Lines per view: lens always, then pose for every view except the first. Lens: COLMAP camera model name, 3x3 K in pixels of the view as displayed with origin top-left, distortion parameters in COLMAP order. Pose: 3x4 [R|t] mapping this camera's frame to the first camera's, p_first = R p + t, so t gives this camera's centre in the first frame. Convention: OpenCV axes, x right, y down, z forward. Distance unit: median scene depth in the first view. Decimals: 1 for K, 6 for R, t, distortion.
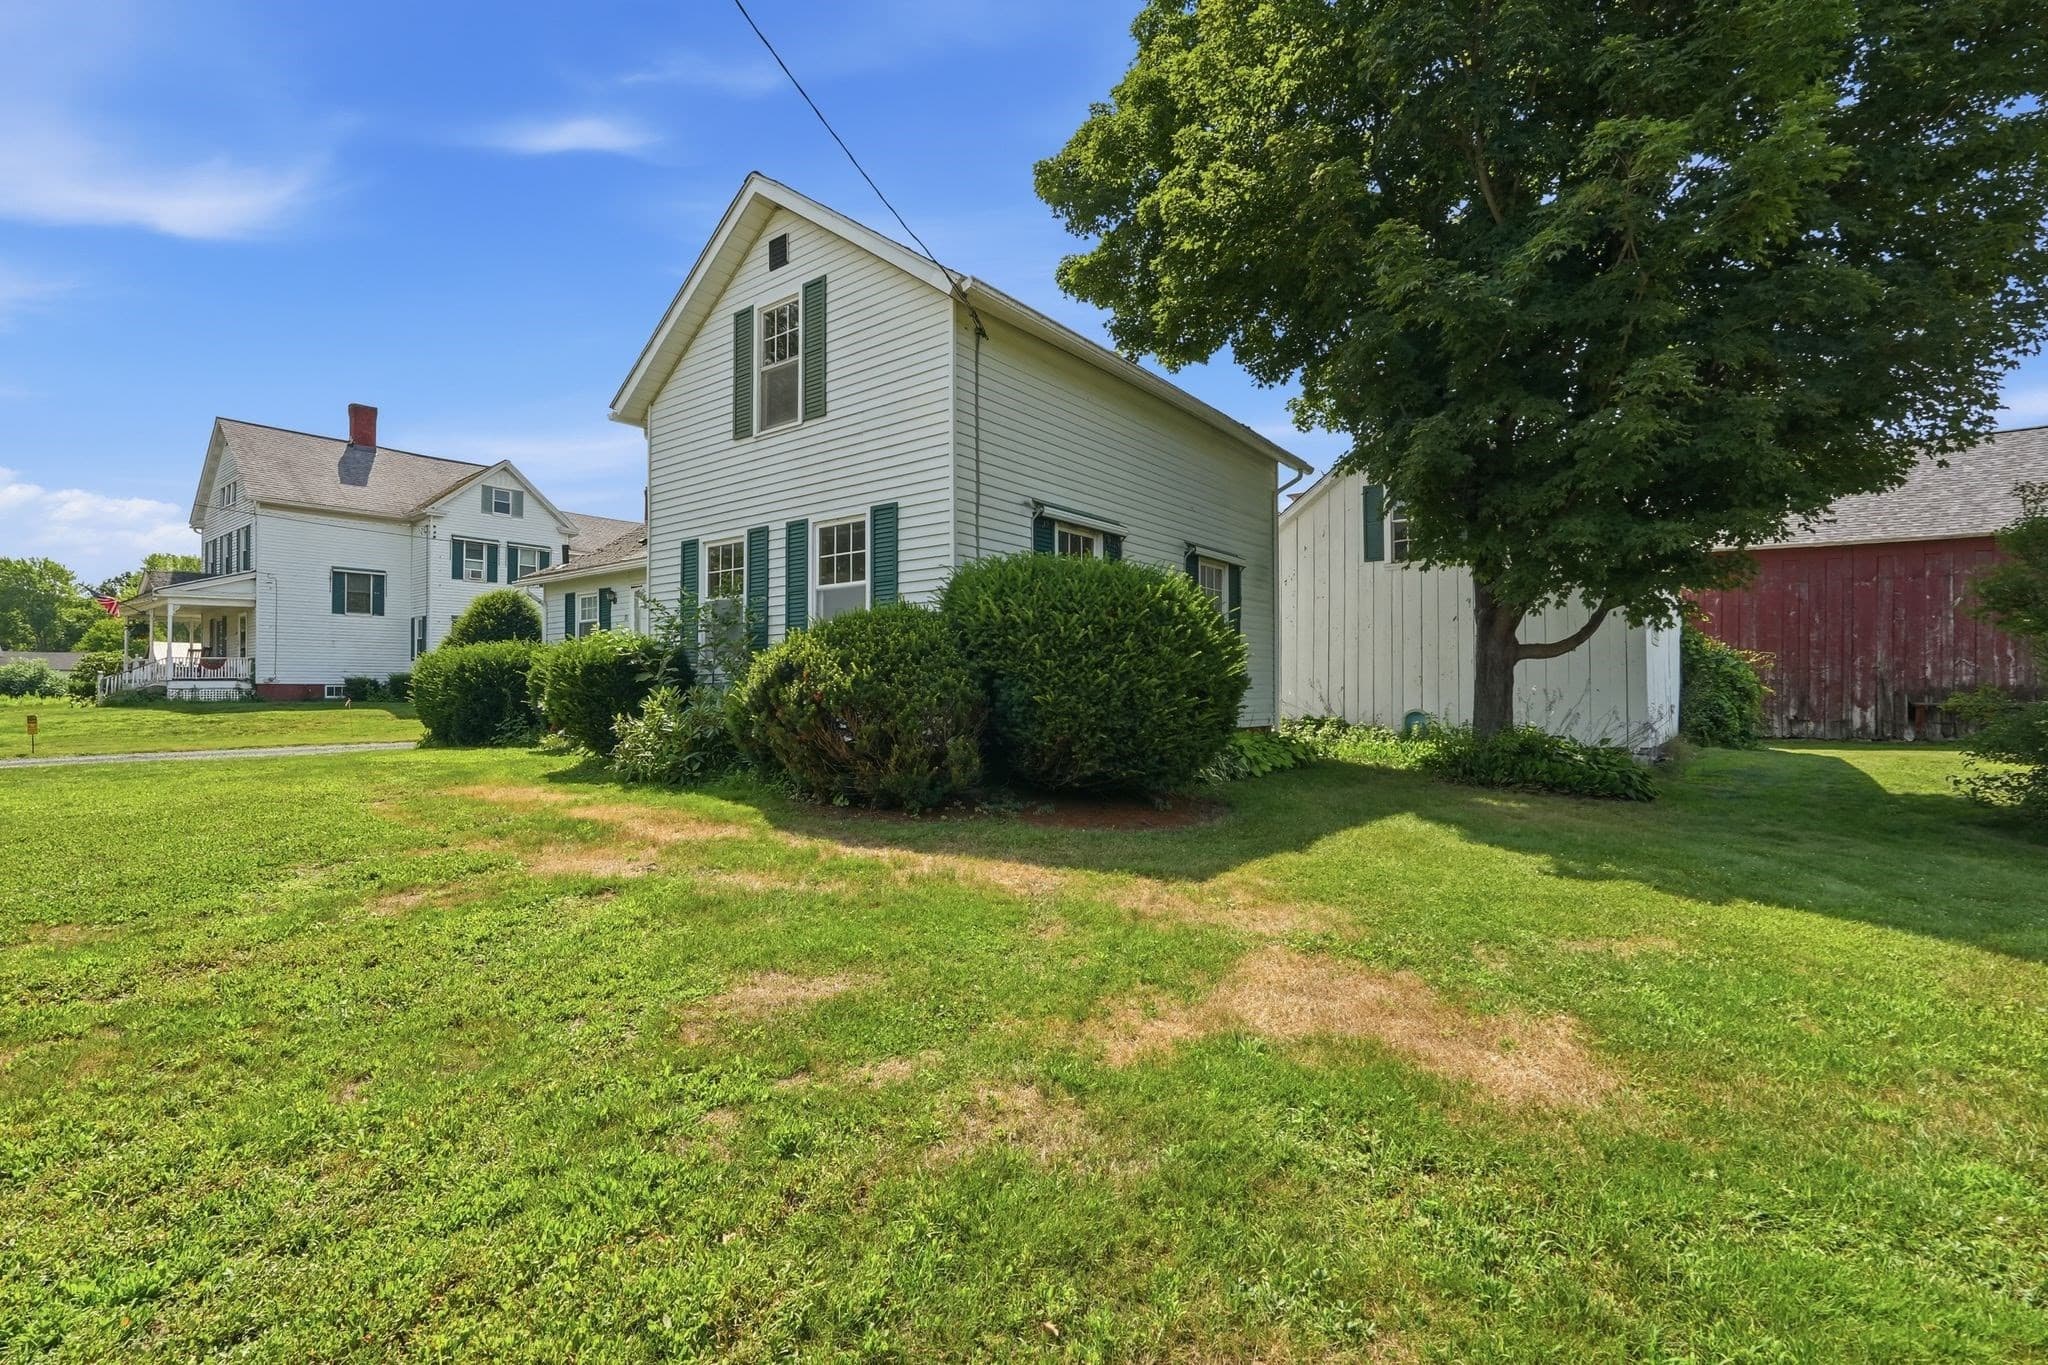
lens RADIAL K [[901.4, 0, 1007.6], [0, 901.4, 681.2], [0, 0, 1]] dist [-0.001214, 0.000156]
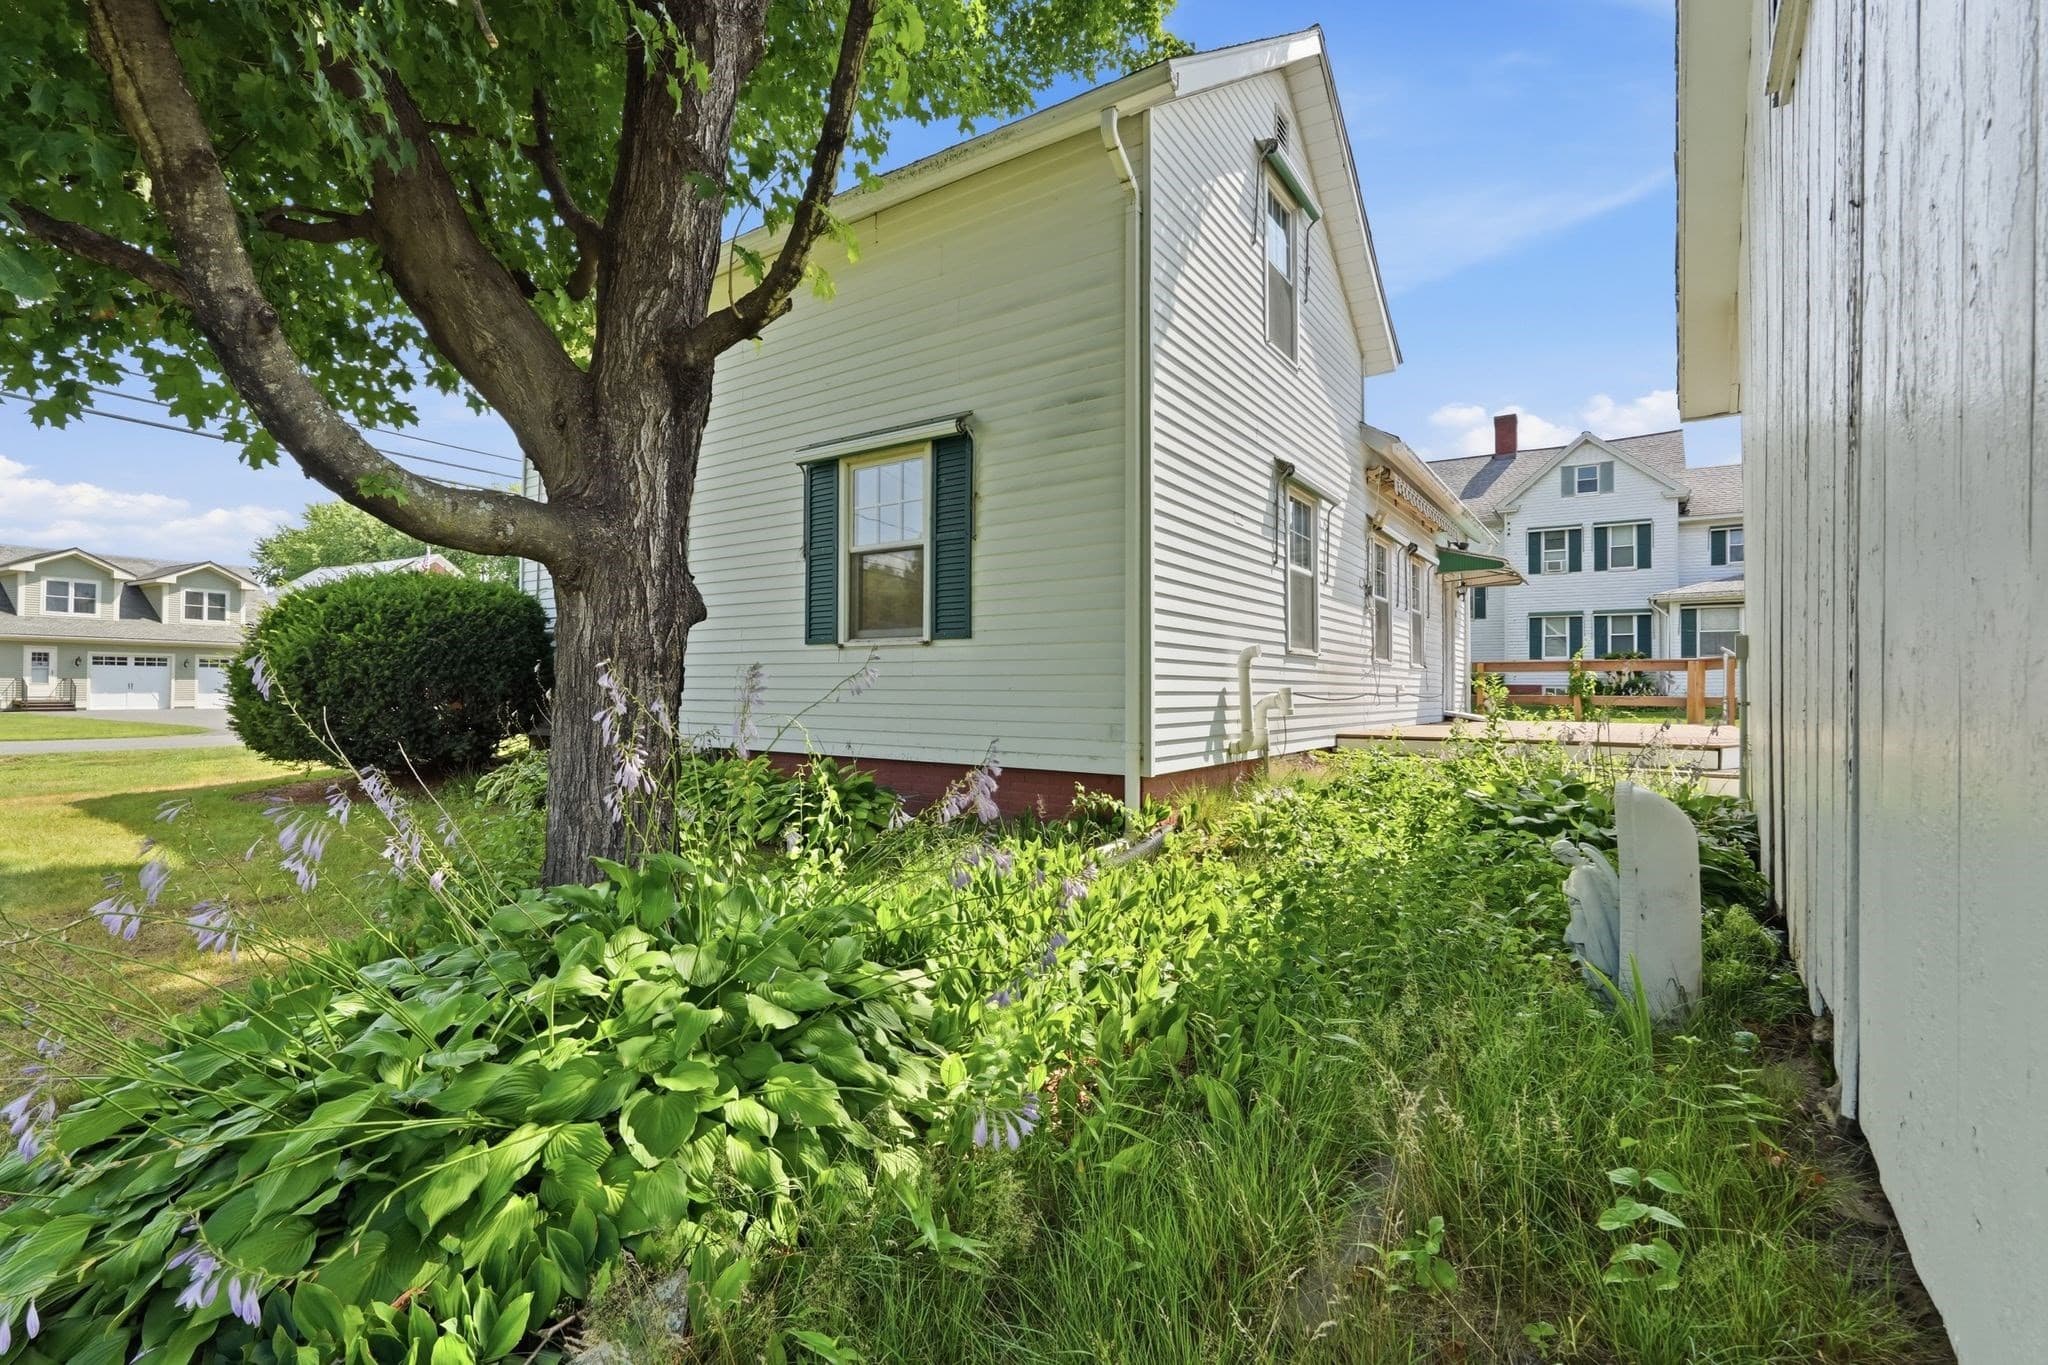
lens RADIAL K [[901.4, 0, 1033.4], [0, 901.4, 679.5], [0, 0, 1]] dist [-0.001214, 0.000156]
pose [[0.077526, -0.009913, -0.996941, 0.298015], [0.003002, 0.999948, -0.009709, 0.005933], [0.996986, -0.002240, 0.077552, 0.406670]]
